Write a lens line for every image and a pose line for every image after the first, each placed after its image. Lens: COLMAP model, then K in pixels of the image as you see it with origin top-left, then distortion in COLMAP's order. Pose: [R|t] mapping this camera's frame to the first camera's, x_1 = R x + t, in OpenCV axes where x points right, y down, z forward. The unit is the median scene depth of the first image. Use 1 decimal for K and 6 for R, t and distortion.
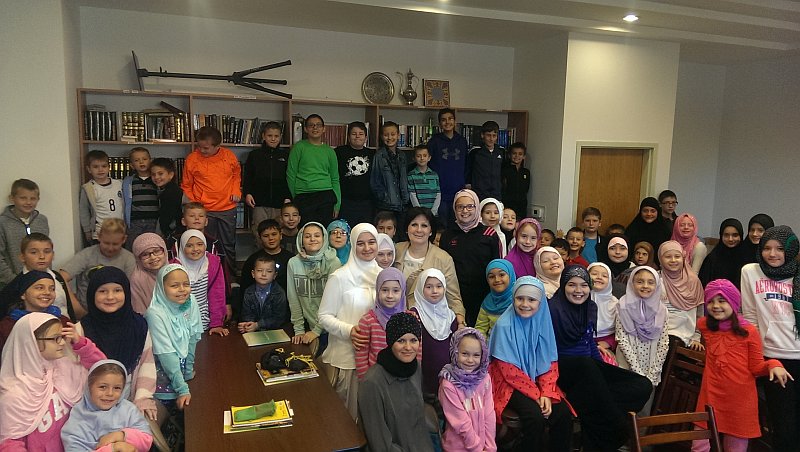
lens RADIAL K [[566.4, 0, 392.8], [0, 566.4, 228.7], [0, 0, 1]] dist [0.026853, -0.032868]
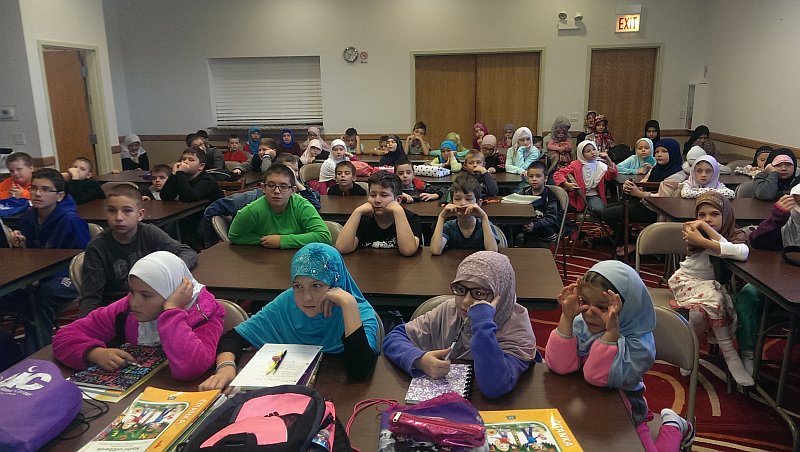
lens RADIAL K [[566.4, 0, 397.6], [0, 566.4, 226.1], [0, 0, 1]] dist [0.026853, -0.032868]
pose [[0.460666, -0.232695, 0.856528, -0.403700], [0.142173, 0.971907, 0.187575, 0.091361], [-0.876113, 0.035366, 0.480808, -0.095275]]
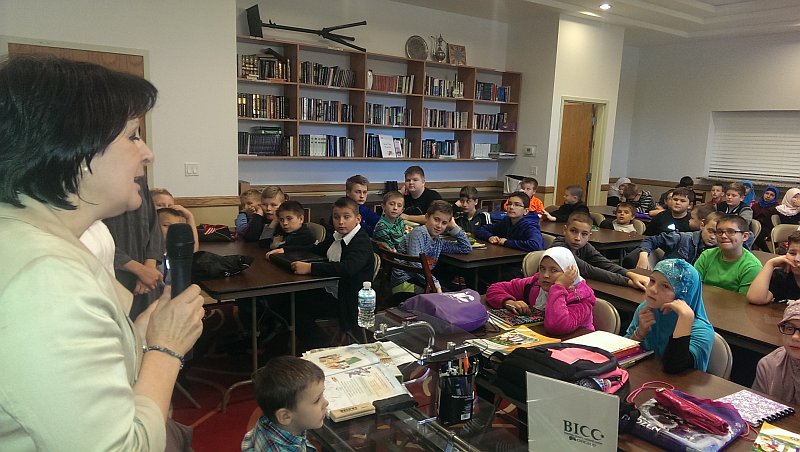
lens RADIAL K [[566.4, 0, 403.1], [0, 566.4, 221.5], [0, 0, 1]] dist [0.026853, -0.032868]
pose [[0.969977, -0.018660, 0.242482, -0.431076], [0.012098, 0.999520, 0.028523, 0.117185], [-0.242897, -0.024733, 0.969737, -0.262620]]
